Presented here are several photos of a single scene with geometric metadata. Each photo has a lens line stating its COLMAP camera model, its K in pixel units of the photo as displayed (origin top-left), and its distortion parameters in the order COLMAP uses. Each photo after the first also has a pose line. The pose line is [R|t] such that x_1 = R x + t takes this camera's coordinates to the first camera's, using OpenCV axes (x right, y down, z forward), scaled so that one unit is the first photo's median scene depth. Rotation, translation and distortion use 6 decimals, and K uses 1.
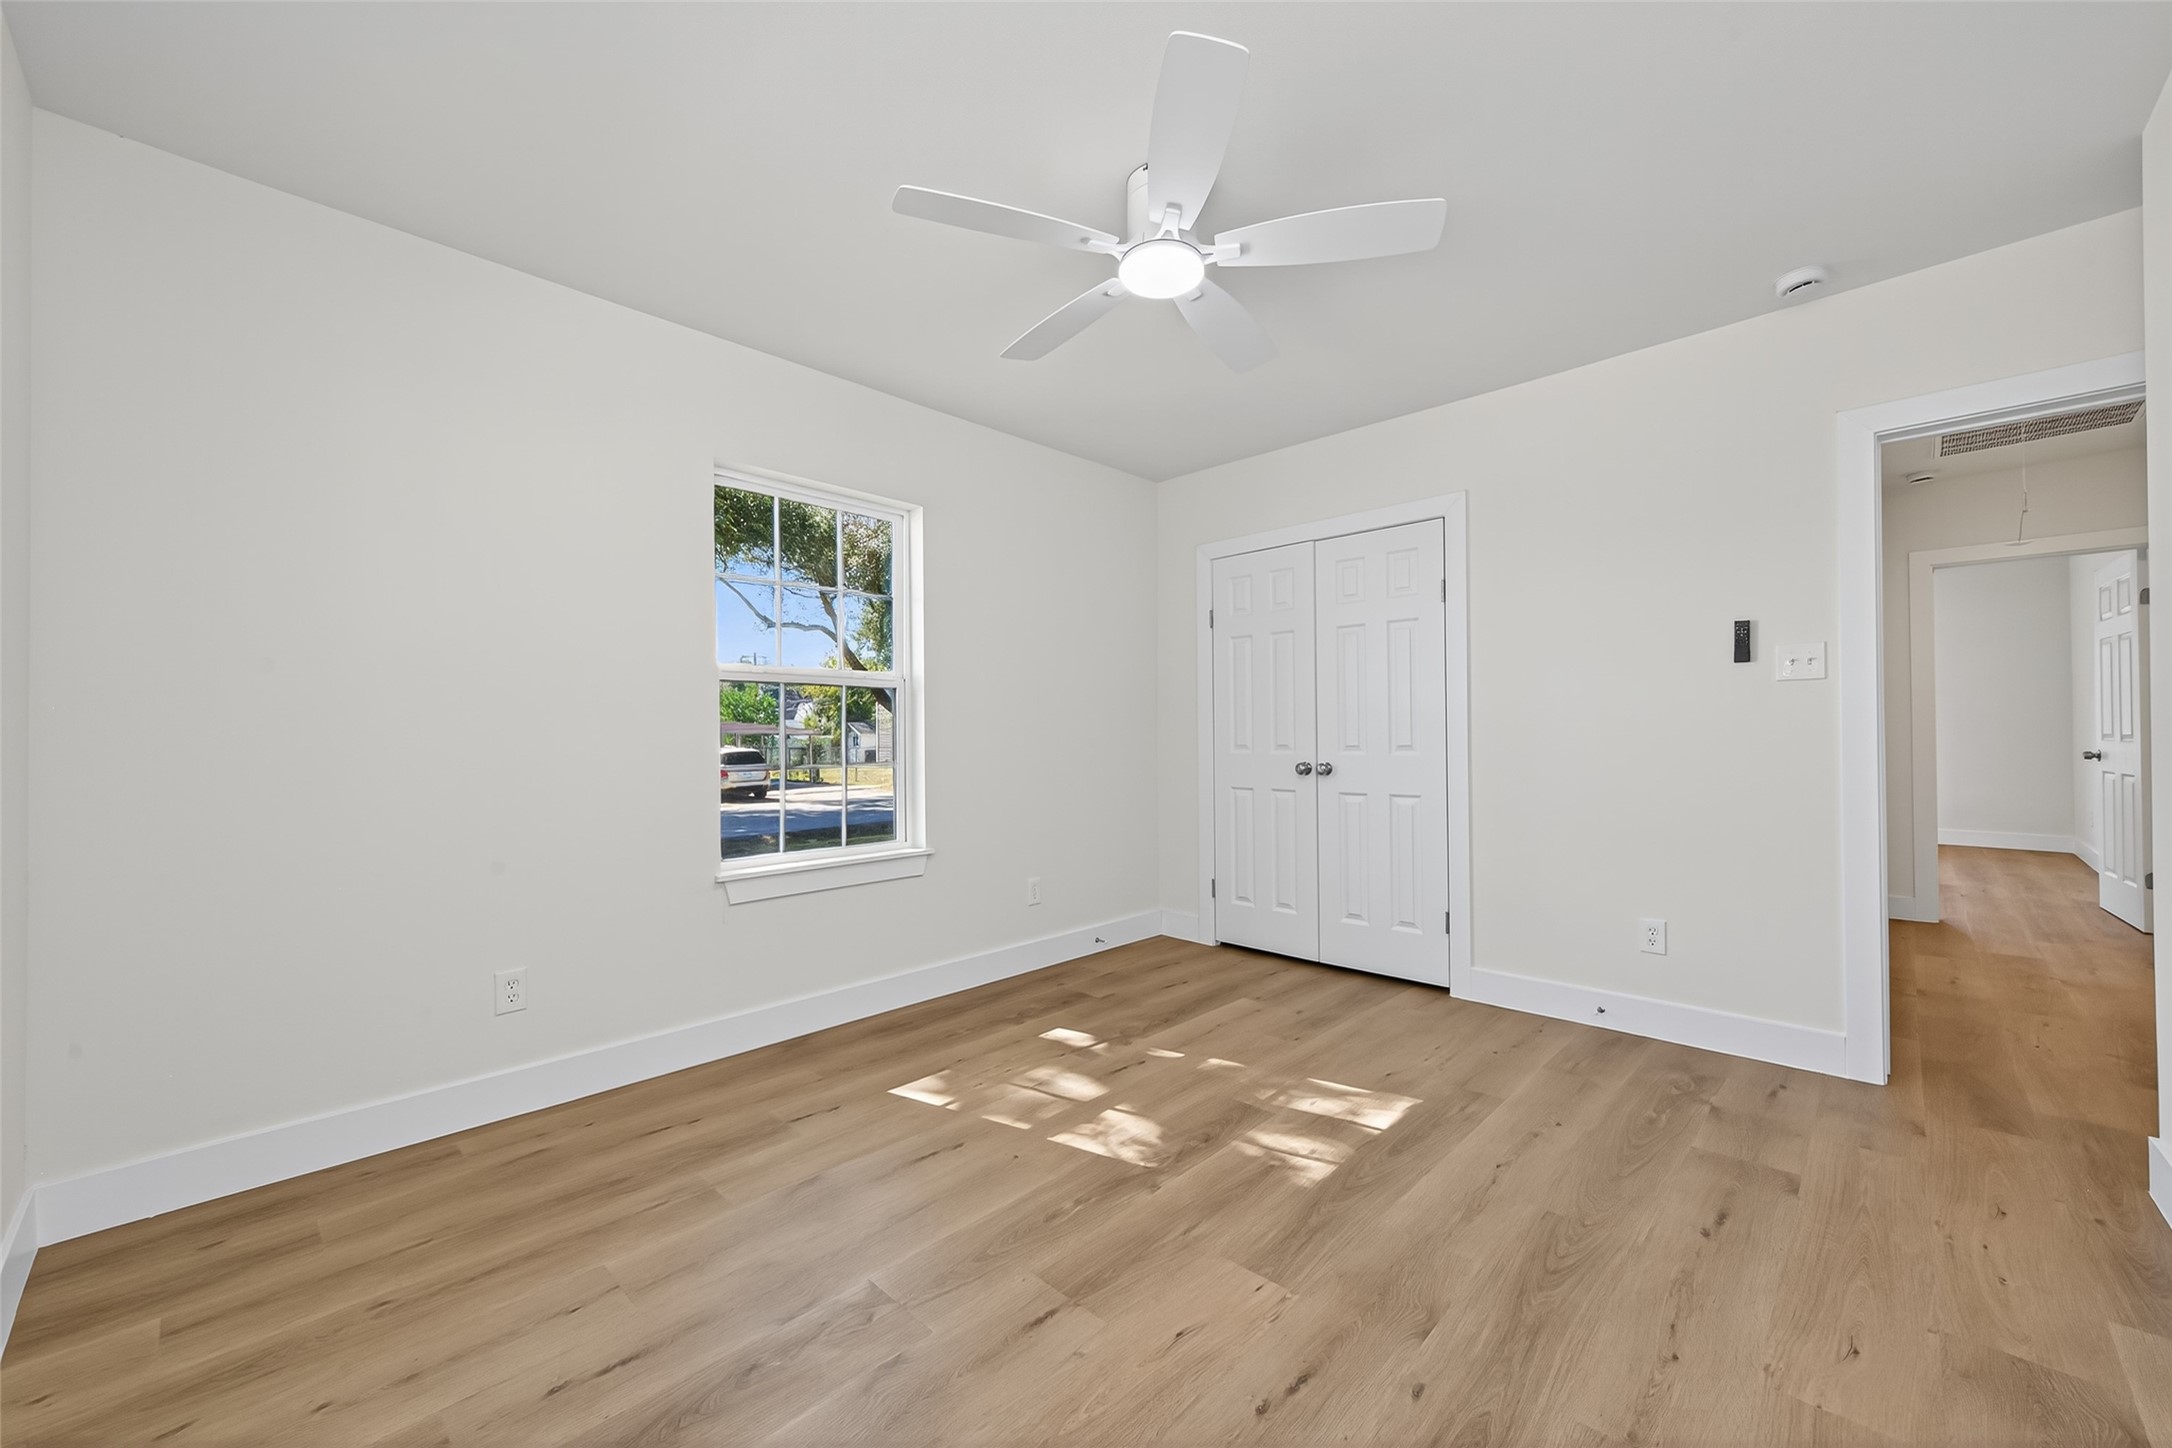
lens RADIAL K [[841.3, 0, 1089.4], [0, 841.3, 730.2], [0, 0, 1]] dist [0.006836, -0.001050]
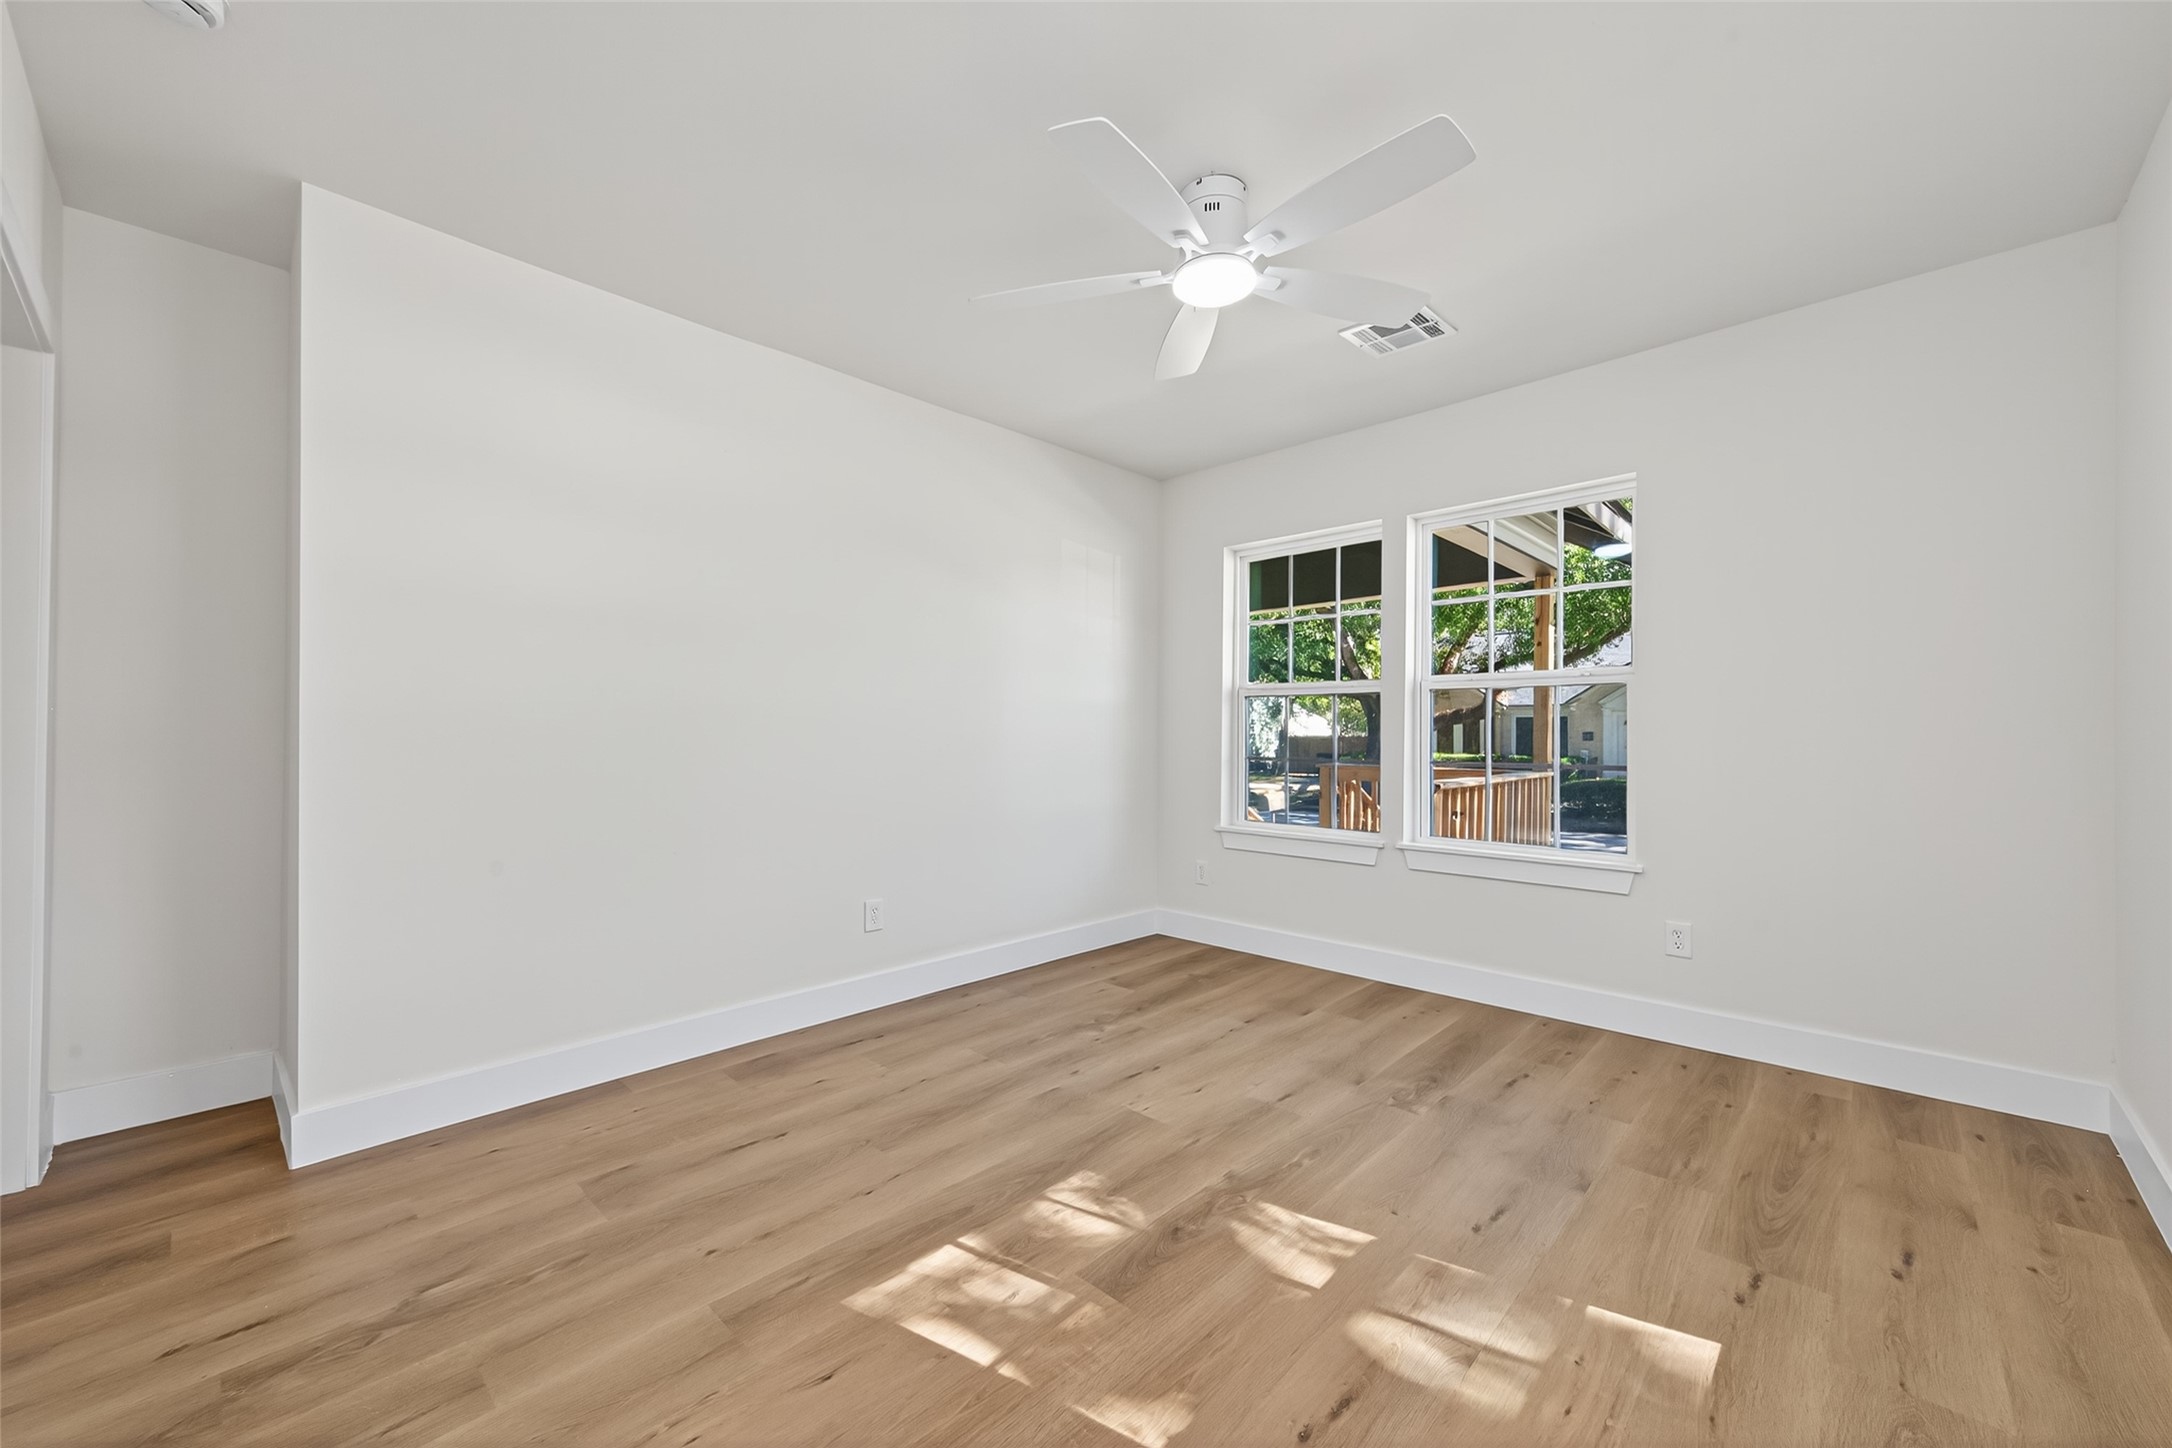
lens RADIAL K [[841.3, 0, 1088.7], [0, 841.3, 713.5], [0, 0, 1]] dist [0.006836, -0.001050]
pose [[-0.999944, 0.005524, -0.009058, 0.206617], [0.005765, 0.999622, -0.026863, 0.007106], [0.008906, -0.026914, -0.999598, 1.646341]]
